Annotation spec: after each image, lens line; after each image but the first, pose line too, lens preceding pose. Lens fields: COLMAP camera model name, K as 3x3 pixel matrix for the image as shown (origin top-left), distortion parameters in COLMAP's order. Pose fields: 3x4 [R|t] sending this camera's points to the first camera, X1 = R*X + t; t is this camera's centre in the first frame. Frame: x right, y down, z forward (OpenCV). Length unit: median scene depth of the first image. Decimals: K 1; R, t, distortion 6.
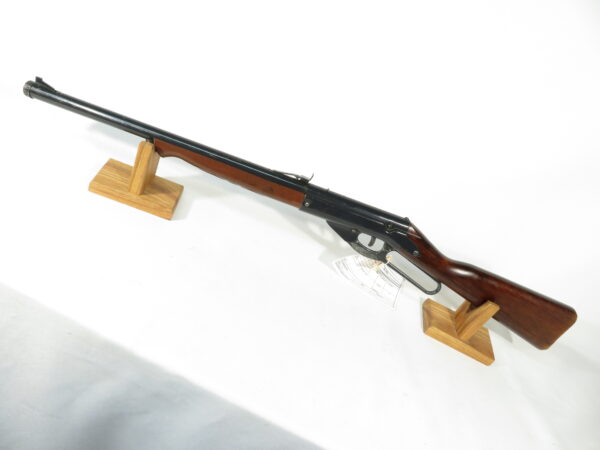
lens RADIAL K [[434.6, 0, 300.0], [0, 434.6, 225.0], [0, 0, 1]] dist [-0.000990, -0.001147]
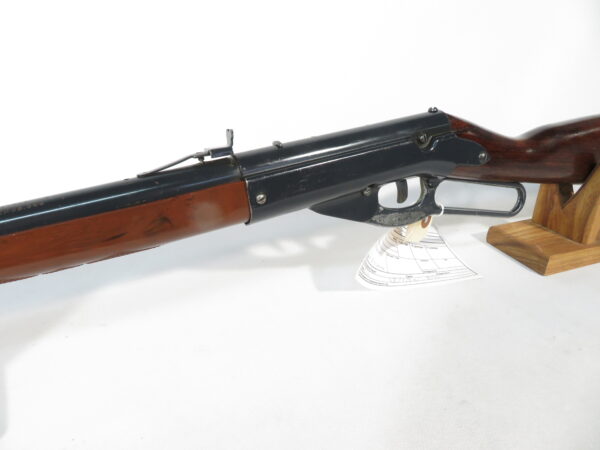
lens RADIAL K [[434.6, 0, 300.0], [0, 434.6, 225.0], [0, 0, 1]] dist [-0.000990, -0.001147]
pose [[0.756482, -0.587241, 0.287894, -0.078332], [0.598494, 0.799075, 0.057308, -0.026229], [-0.263702, 0.128951, 0.955946, 0.541210]]
